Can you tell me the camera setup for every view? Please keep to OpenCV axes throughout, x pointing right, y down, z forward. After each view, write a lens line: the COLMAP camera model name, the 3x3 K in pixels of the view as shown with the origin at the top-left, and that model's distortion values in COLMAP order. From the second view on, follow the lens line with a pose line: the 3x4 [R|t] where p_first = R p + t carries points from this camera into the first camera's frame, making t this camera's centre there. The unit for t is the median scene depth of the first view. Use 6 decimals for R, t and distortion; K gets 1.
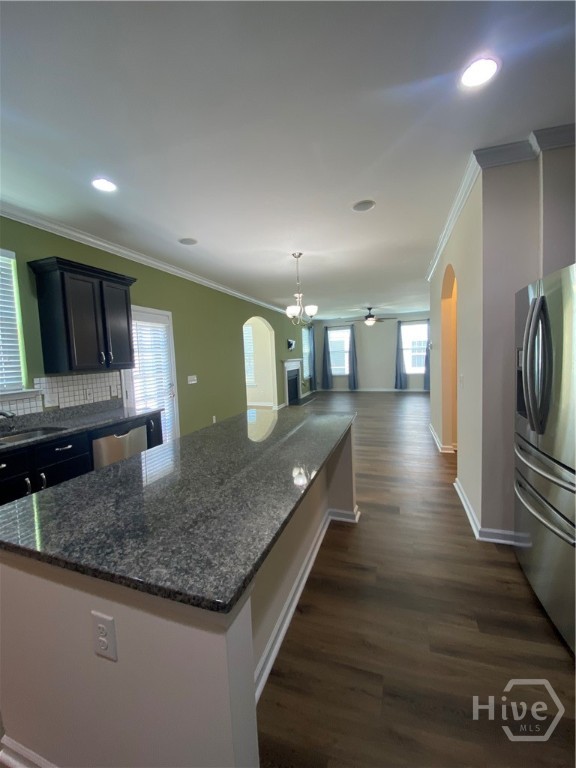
lens RADIAL K [[314.4, 0, 281.3], [0, 314.4, 377.8], [0, 0, 1]] dist [0.010969, -0.016543]
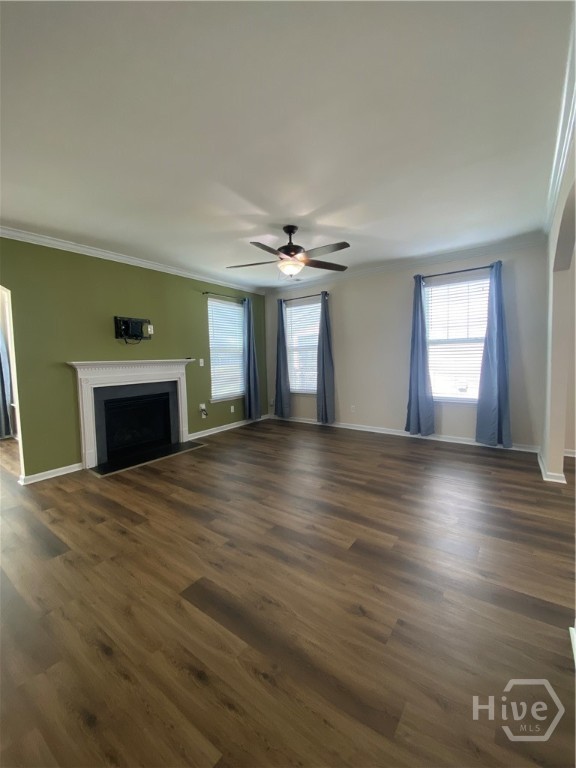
lens RADIAL K [[314.4, 0, 286.5], [0, 314.4, 379.7], [0, 0, 1]] dist [0.010969, -0.016543]
pose [[0.962253, 0.035572, -0.269821, 1.015208], [-0.031377, 0.999311, 0.019848, -0.132751], [0.270341, -0.010633, 0.962706, 1.693834]]
